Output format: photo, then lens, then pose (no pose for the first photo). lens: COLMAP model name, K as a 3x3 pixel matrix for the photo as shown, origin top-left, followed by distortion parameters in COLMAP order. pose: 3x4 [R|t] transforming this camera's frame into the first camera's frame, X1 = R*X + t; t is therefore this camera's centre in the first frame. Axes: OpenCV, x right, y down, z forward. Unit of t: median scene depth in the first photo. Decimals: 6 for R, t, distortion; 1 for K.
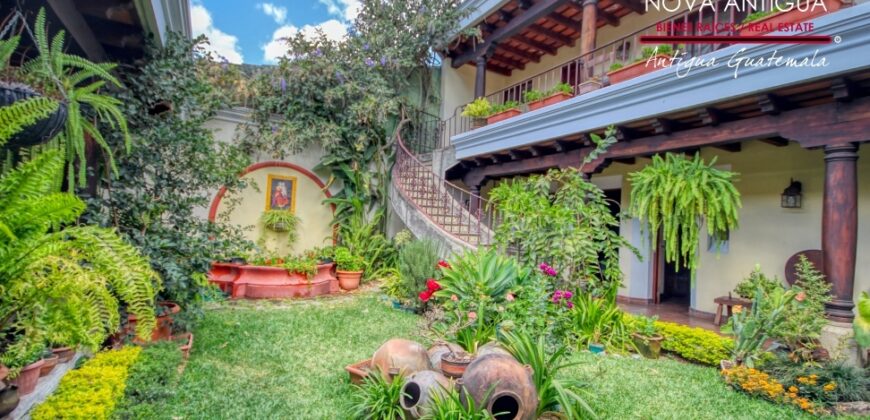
lens RADIAL K [[425.6, 0, 440.9], [0, 425.6, 213.5], [0, 0, 1]] dist [0.001095, 0.000480]
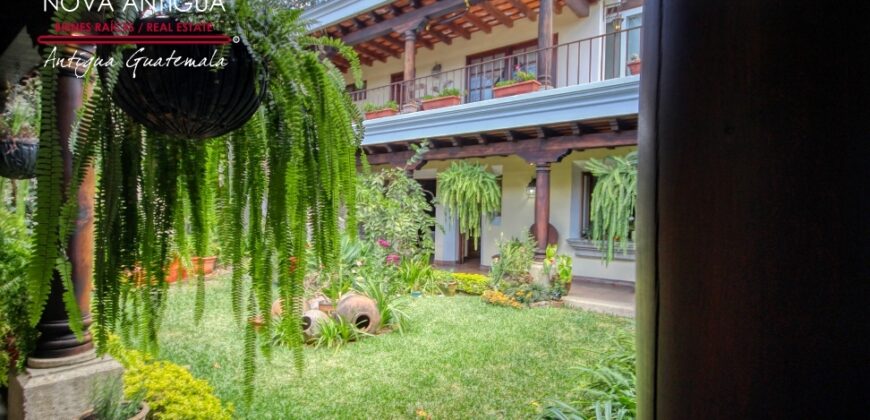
lens RADIAL K [[425.6, 0, 440.9], [0, 425.6, 213.5], [0, 0, 1]] dist [0.001095, 0.000480]
pose [[0.926226, -0.036231, 0.375225, -0.096479], [0.016191, 0.998275, 0.056426, -0.044508], [-0.376622, -0.046188, 0.925215, -0.368341]]
